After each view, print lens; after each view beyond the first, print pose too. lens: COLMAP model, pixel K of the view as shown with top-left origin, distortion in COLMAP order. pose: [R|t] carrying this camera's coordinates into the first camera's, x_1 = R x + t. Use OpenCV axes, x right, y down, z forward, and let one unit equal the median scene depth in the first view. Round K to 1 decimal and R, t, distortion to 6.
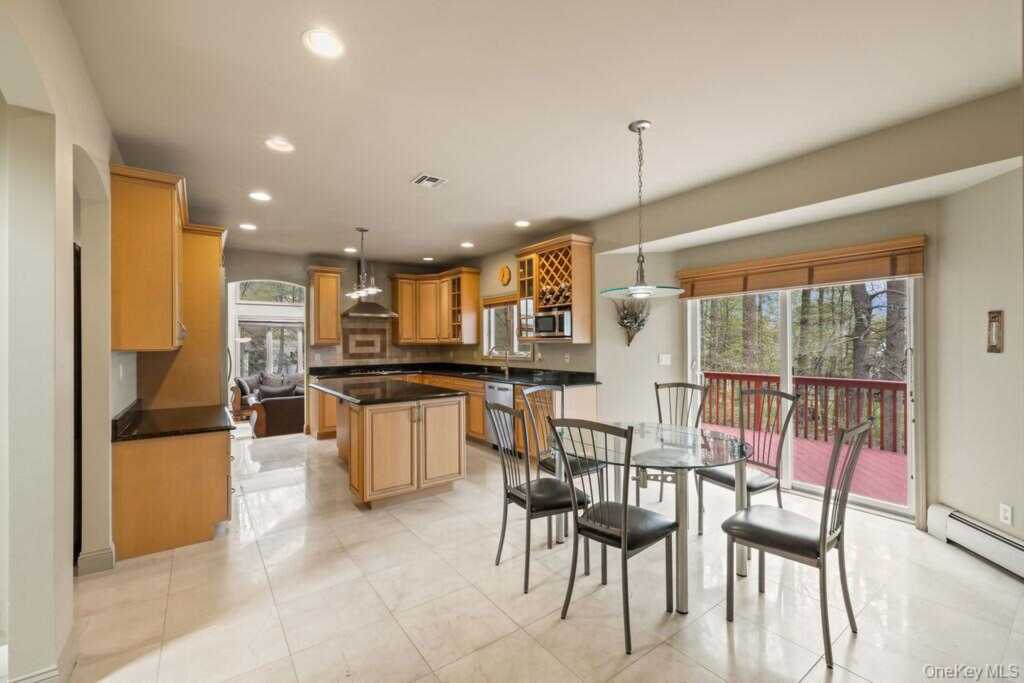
lens RADIAL K [[430.6, 0, 513.7], [0, 430.6, 342.0], [0, 0, 1]] dist [0.000759, 0.000644]
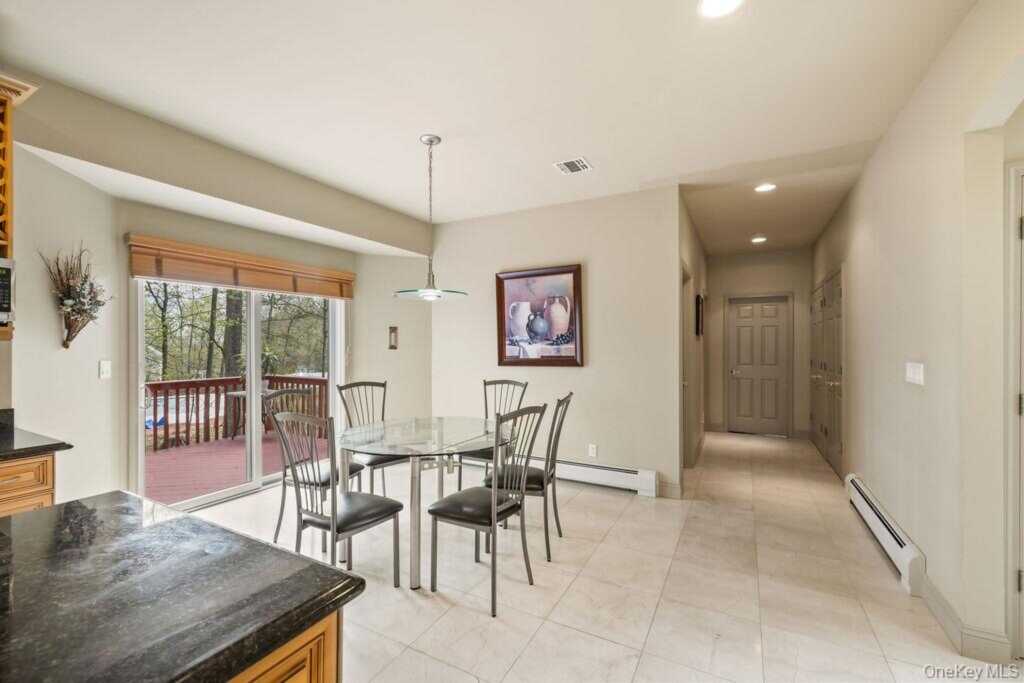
lens RADIAL K [[425.0, 0, 515.3], [0, 425.0, 341.6], [0, 0, 1]] dist [0.000725, 0.000145]
pose [[-0.427214, 0.011390, 0.904079, -0.427922], [-0.000380, 0.999918, -0.012778, 0.008712], [-0.904151, -0.005802, -0.427175, 0.718967]]
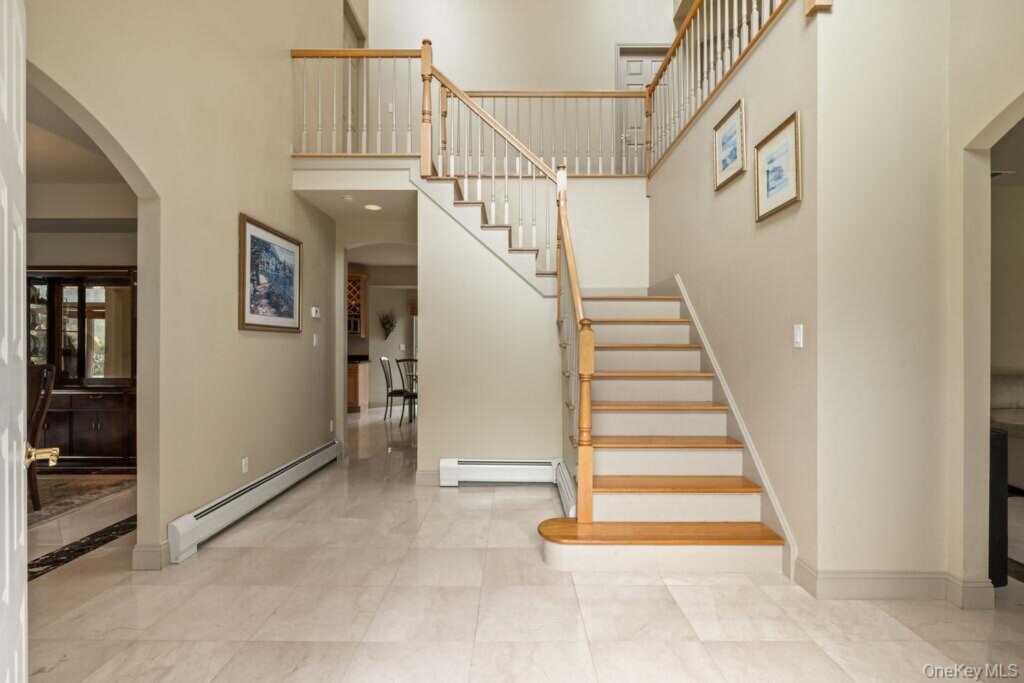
lens RADIAL K [[494.3, 0, 512.0], [0, 494.3, 341.5], [0, 0, 1]] dist [0.000252, 0.000004]
pose [[0.593390, 0.013268, 0.804806, -1.074464], [-0.005723, 0.999908, -0.012266, 0.039992], [-0.804895, 0.002673, 0.593411, -0.648300]]
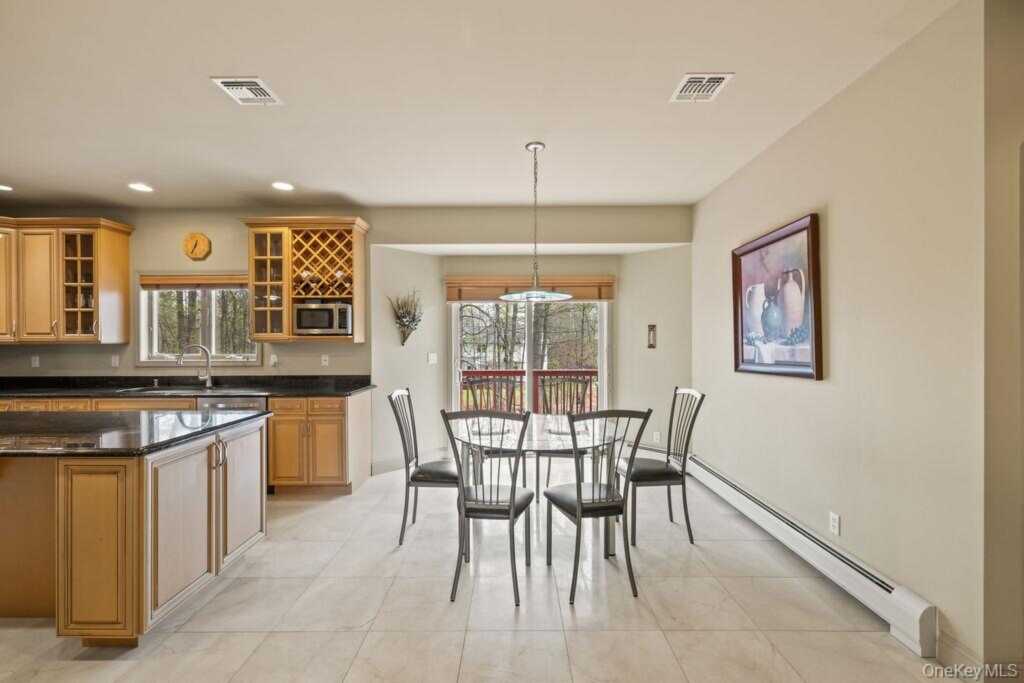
lens RADIAL K [[430.6, 0, 513.7], [0, 430.6, 342.0], [0, 0, 1]] dist [0.000759, 0.000644]
pose [[0.594485, 0.005246, 0.804090, -0.361172], [-0.003269, 0.999986, -0.004108, 0.004531], [-0.804100, -0.000186, 0.594494, 0.219640]]
